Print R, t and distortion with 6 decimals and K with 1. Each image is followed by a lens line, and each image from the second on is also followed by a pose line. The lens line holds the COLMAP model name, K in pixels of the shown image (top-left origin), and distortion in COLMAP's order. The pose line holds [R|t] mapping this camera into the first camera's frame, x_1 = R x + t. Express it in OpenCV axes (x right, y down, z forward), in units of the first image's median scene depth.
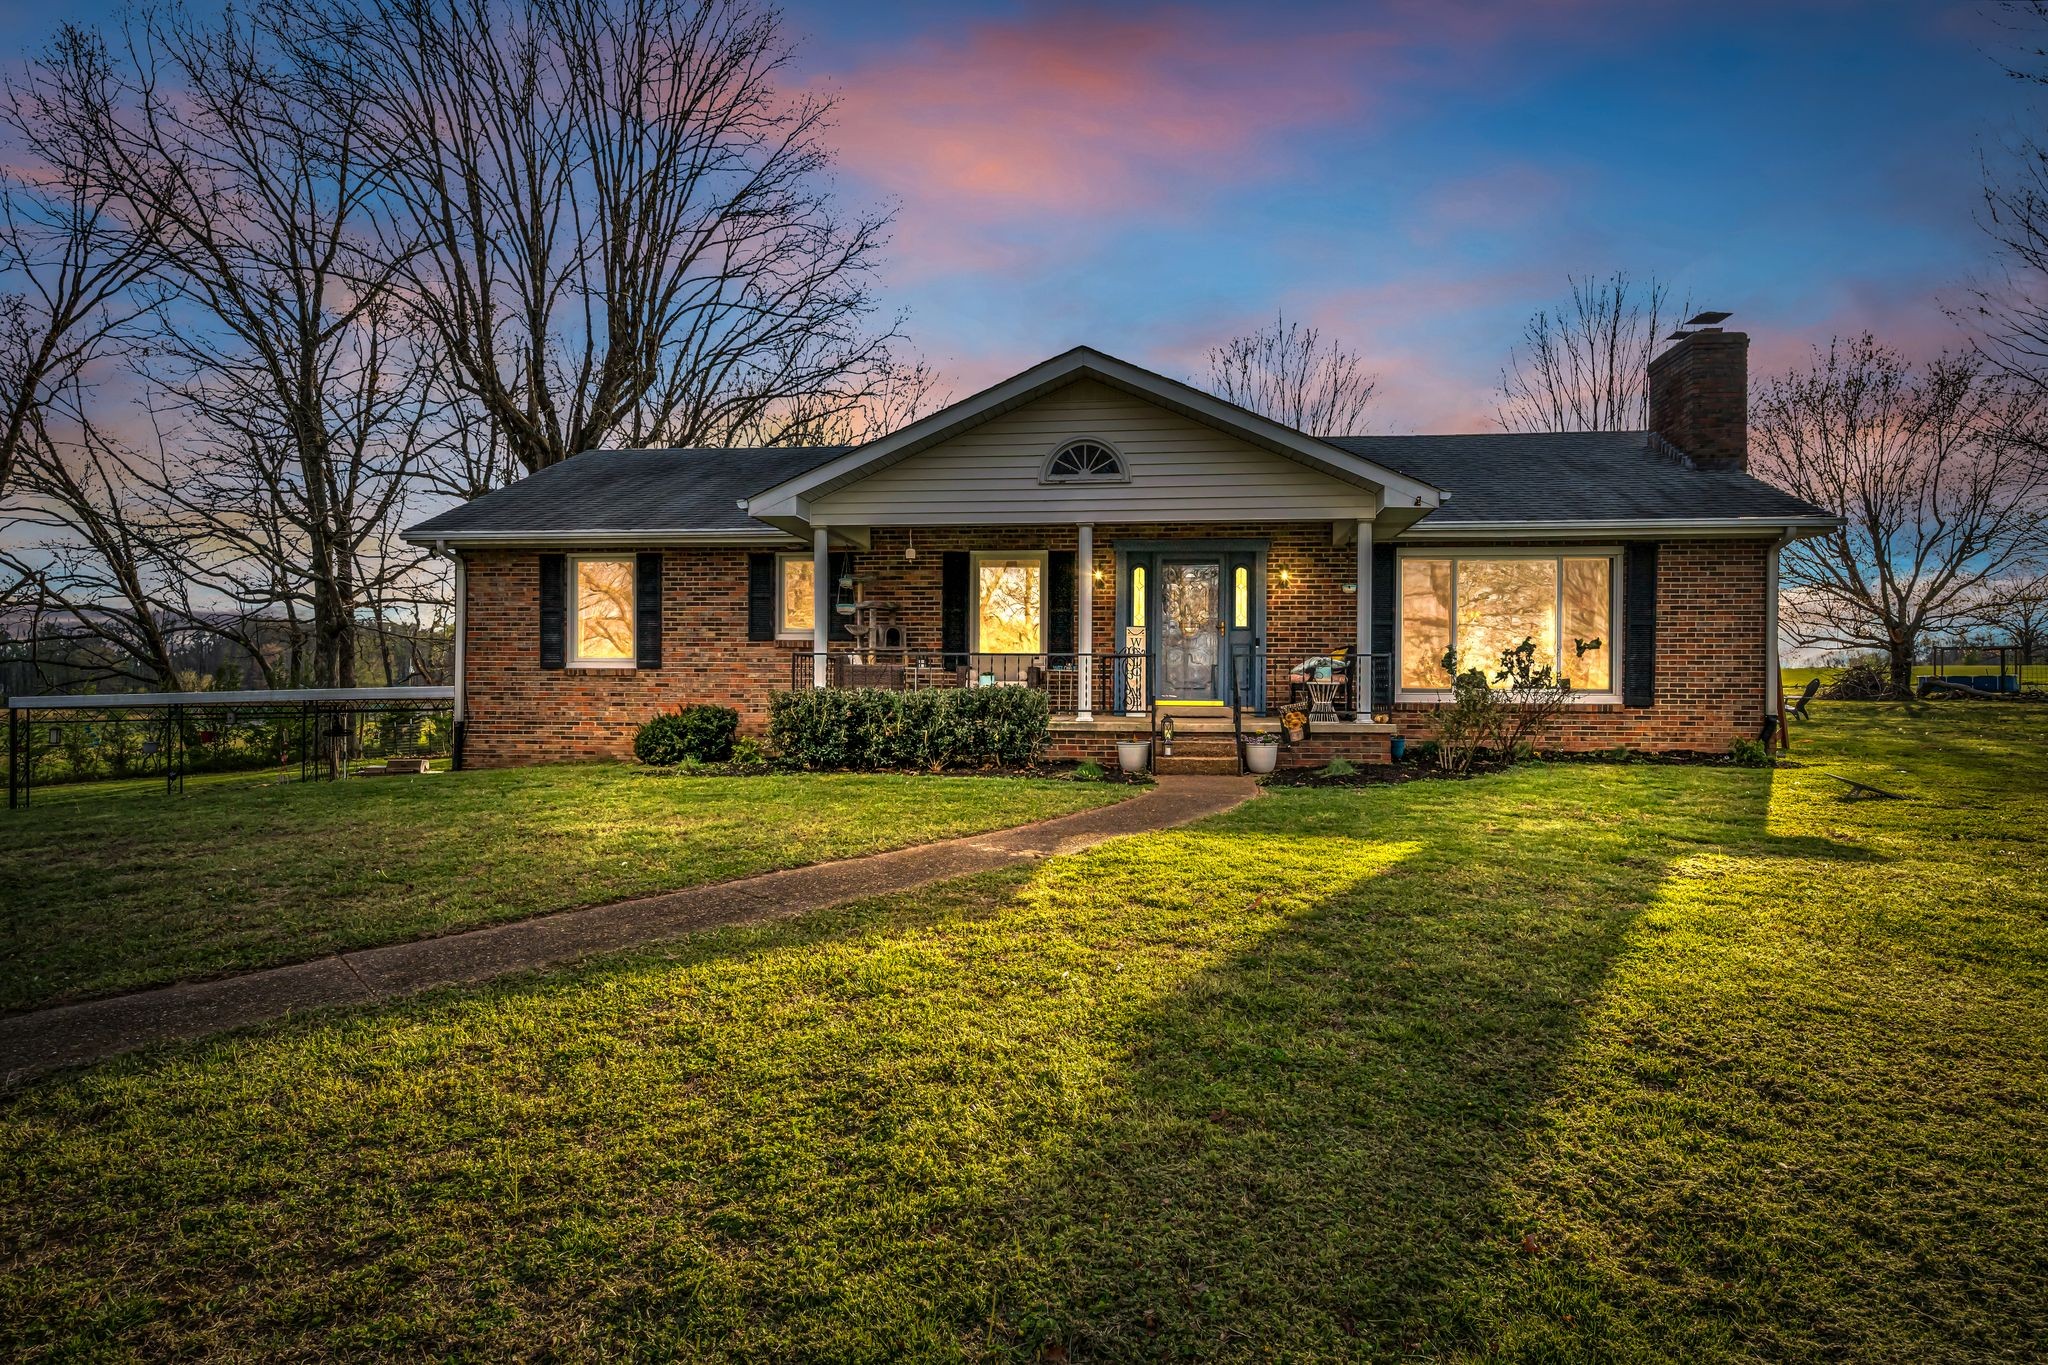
lens RADIAL K [[1229.7, 0, 1024.1], [0, 1229.7, 688.7], [0, 0, 1]] dist [-0.001829, 0.000239]
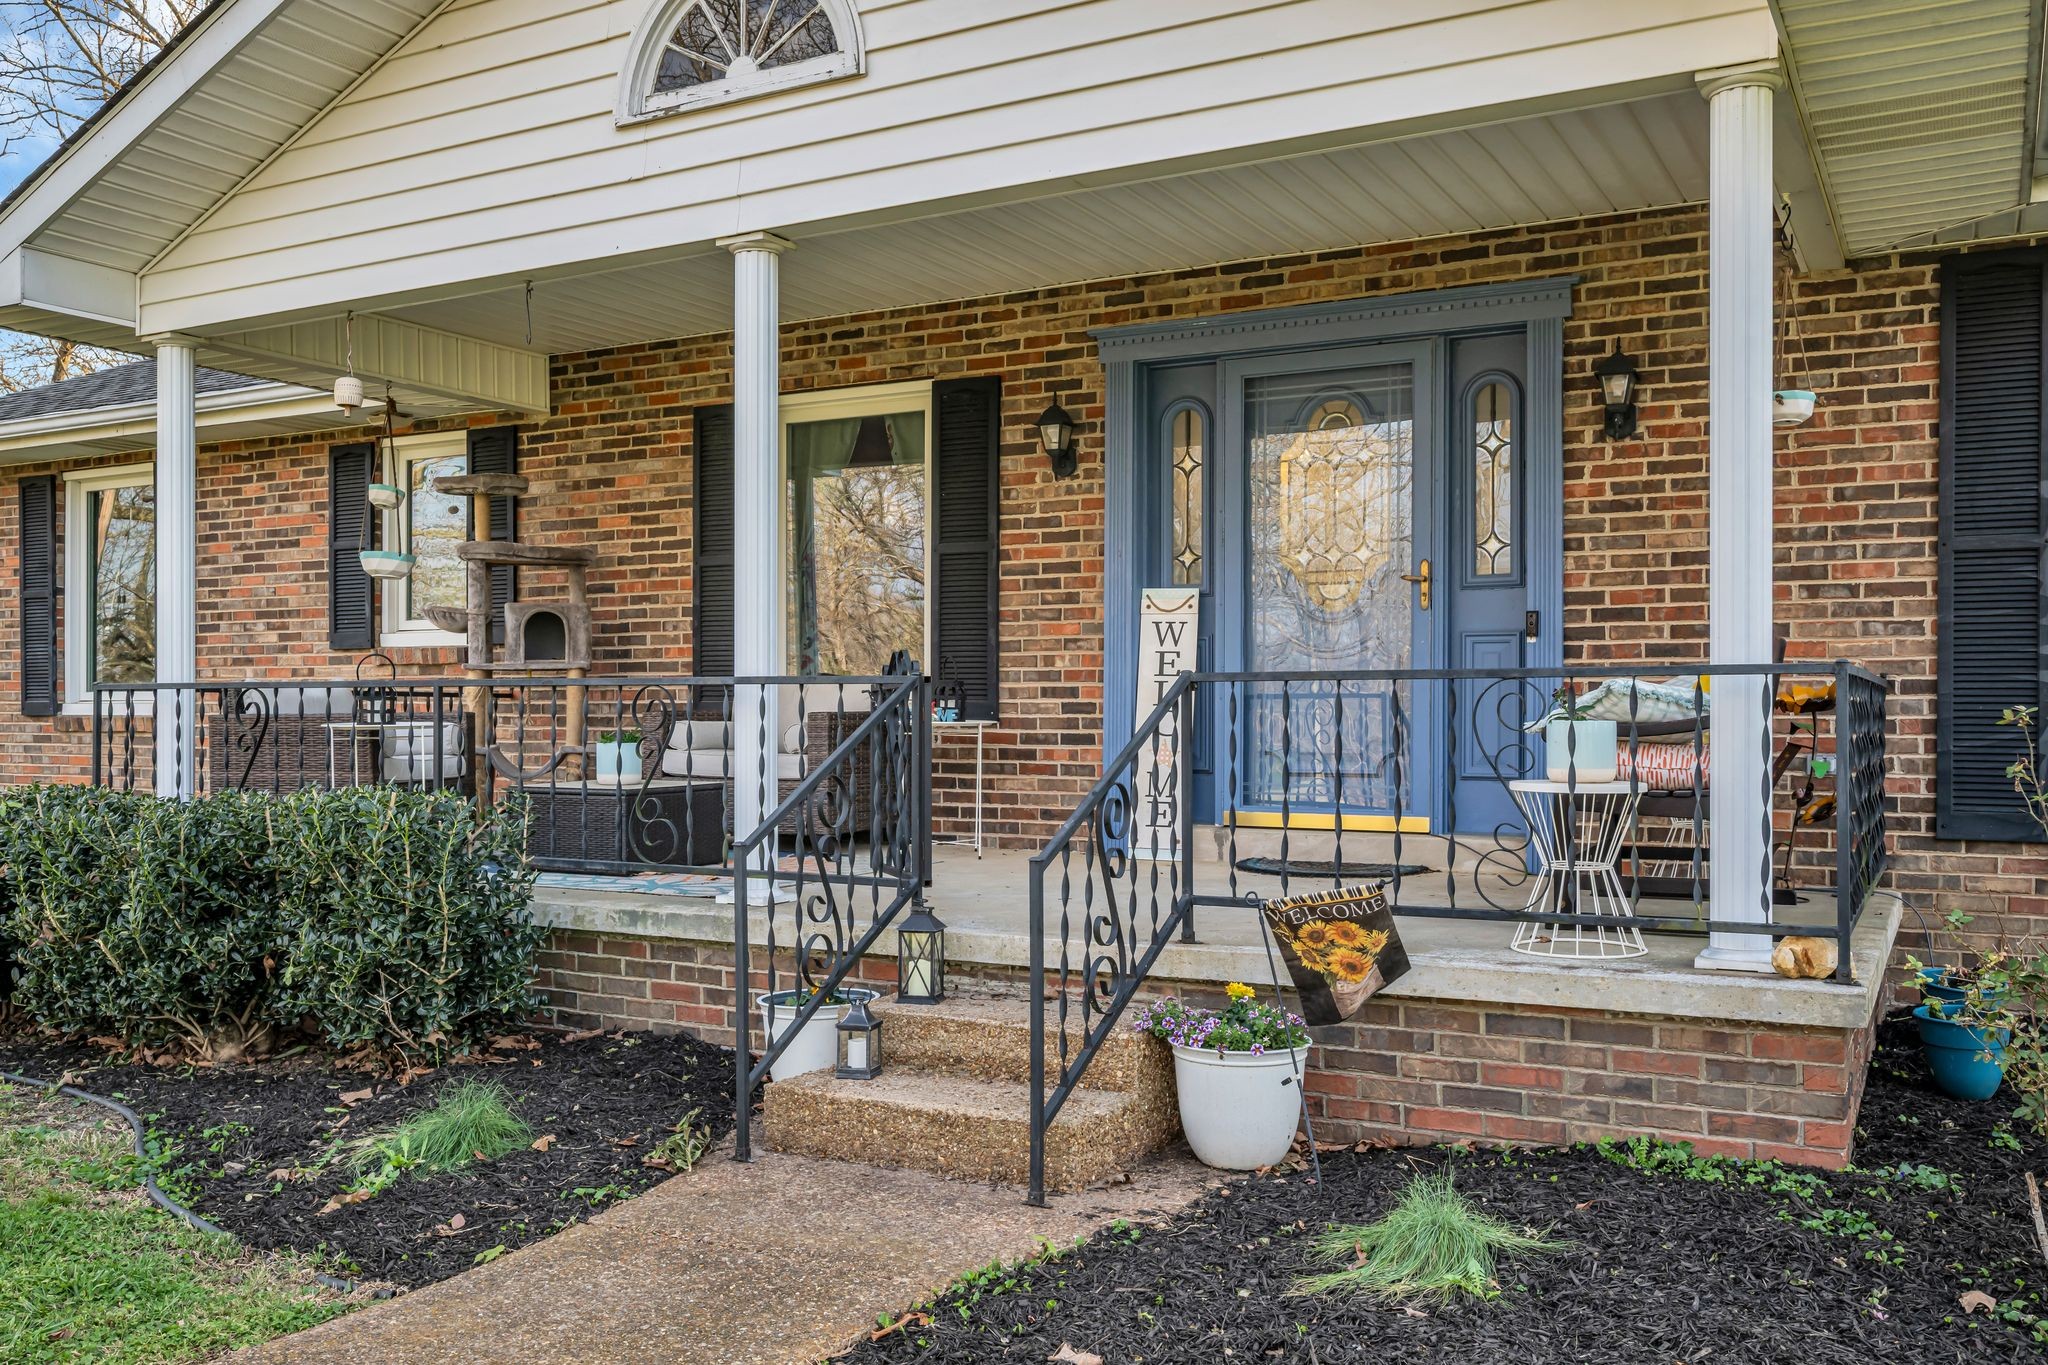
lens RADIAL K [[1736.5, 0, 1017.8], [0, 1736.5, 701.3], [0, 0, 1]] dist [0.002090, -0.007617]
pose [[0.923433, -0.008093, -0.383675, 0.233679], [0.006740, 0.999965, -0.004871, -0.017309], [0.383701, 0.001912, 0.923455, 0.549167]]
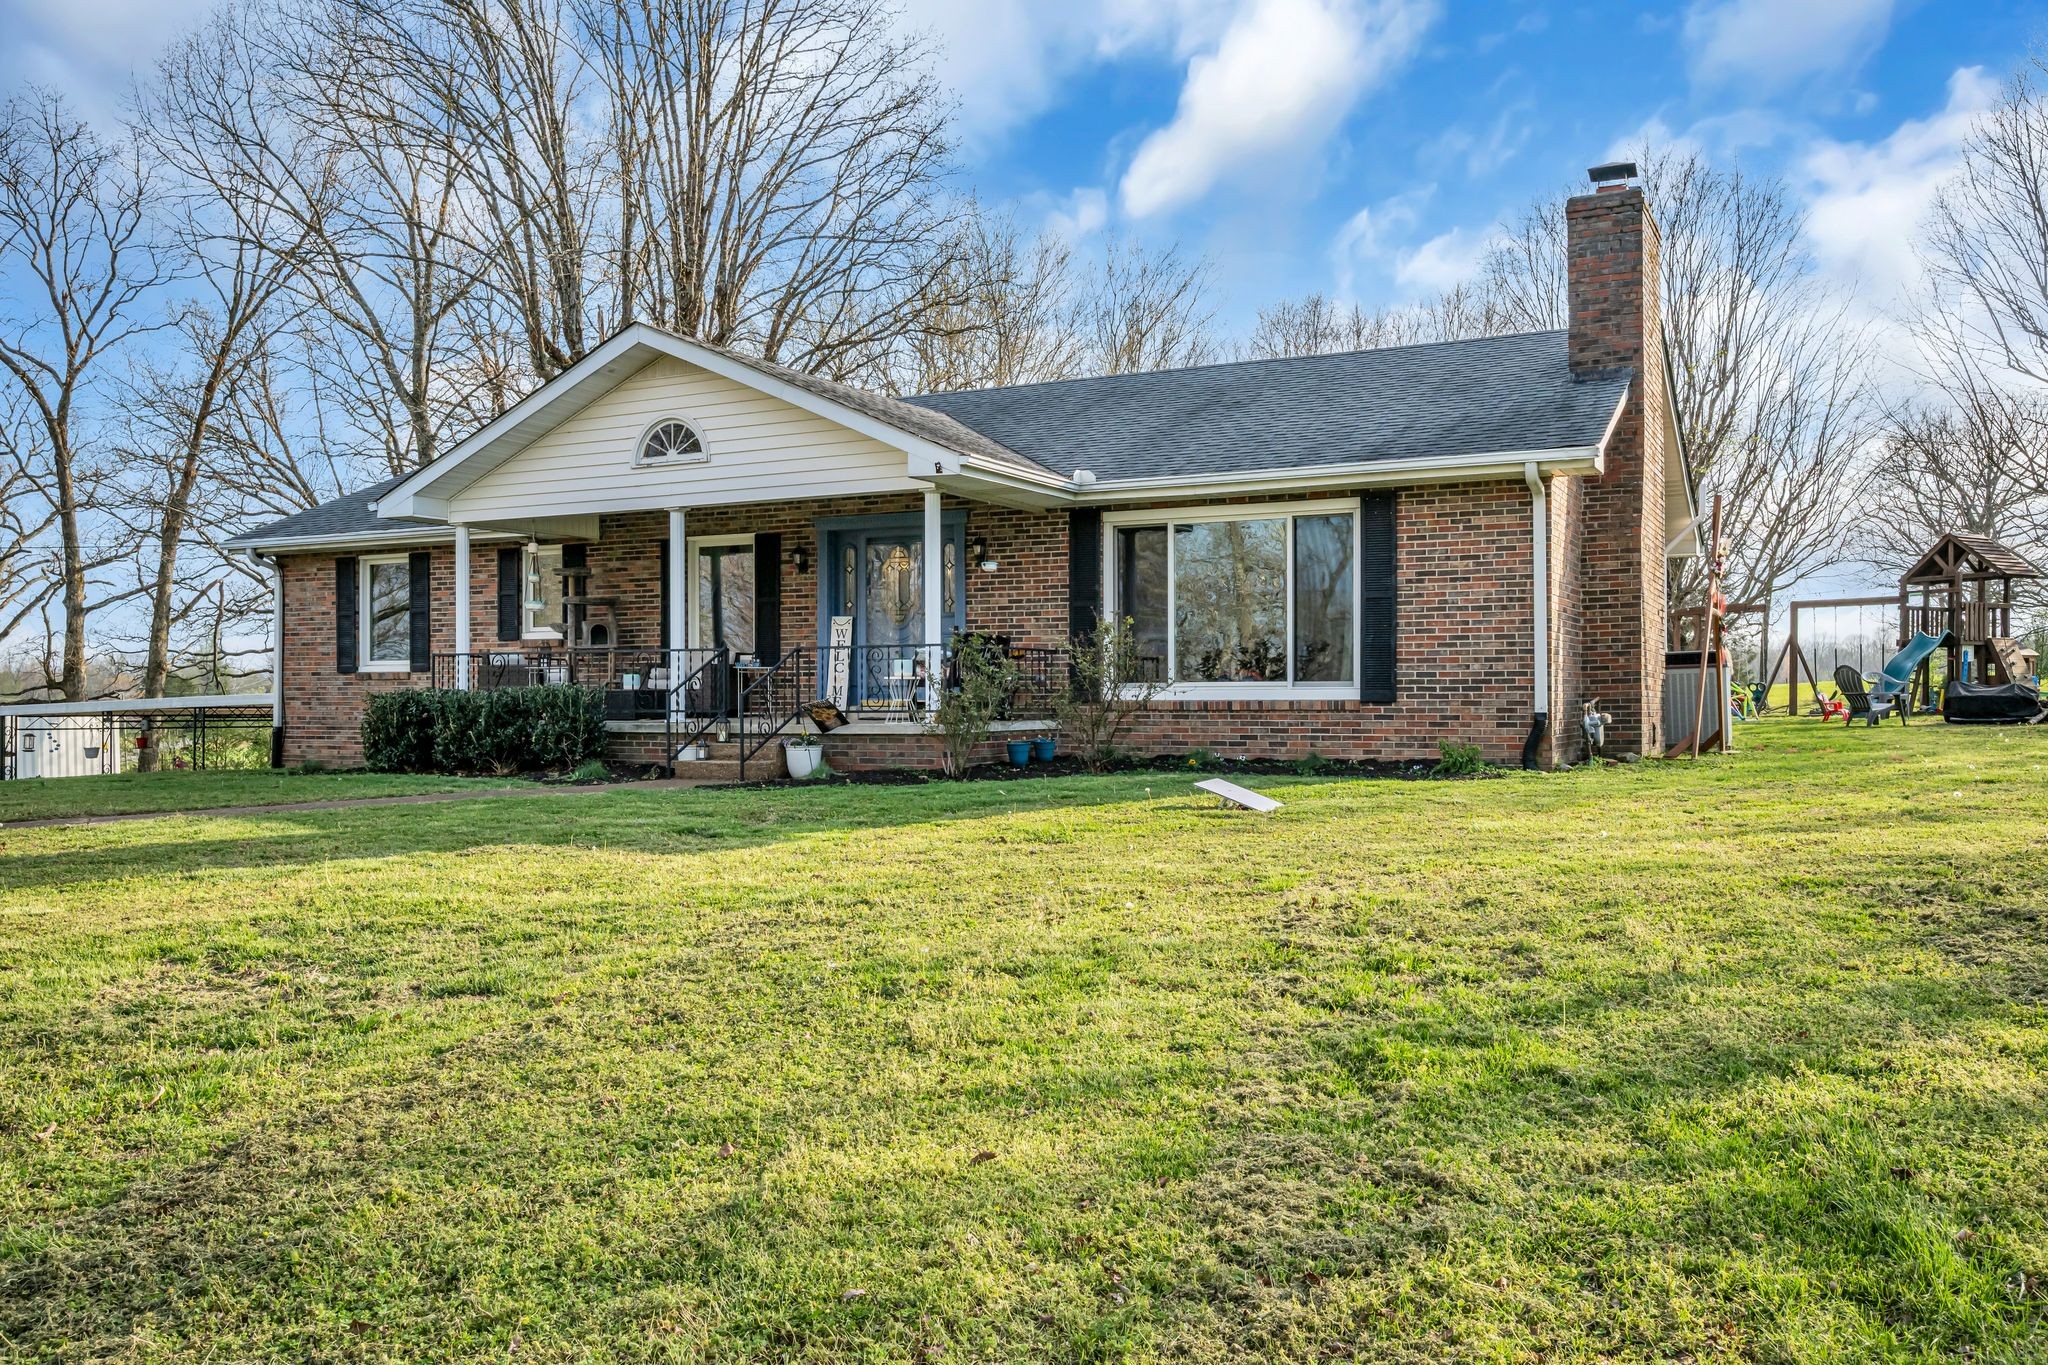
lens RADIAL K [[1736.5, 0, 1032.9], [0, 1736.5, 680.4], [0, 0, 1]] dist [0.002090, -0.007617]
pose [[0.929034, -0.012204, -0.369794, 0.673363], [0.009228, 0.999909, -0.009815, 0.008747], [0.369880, 0.005706, 0.929062, -0.096139]]
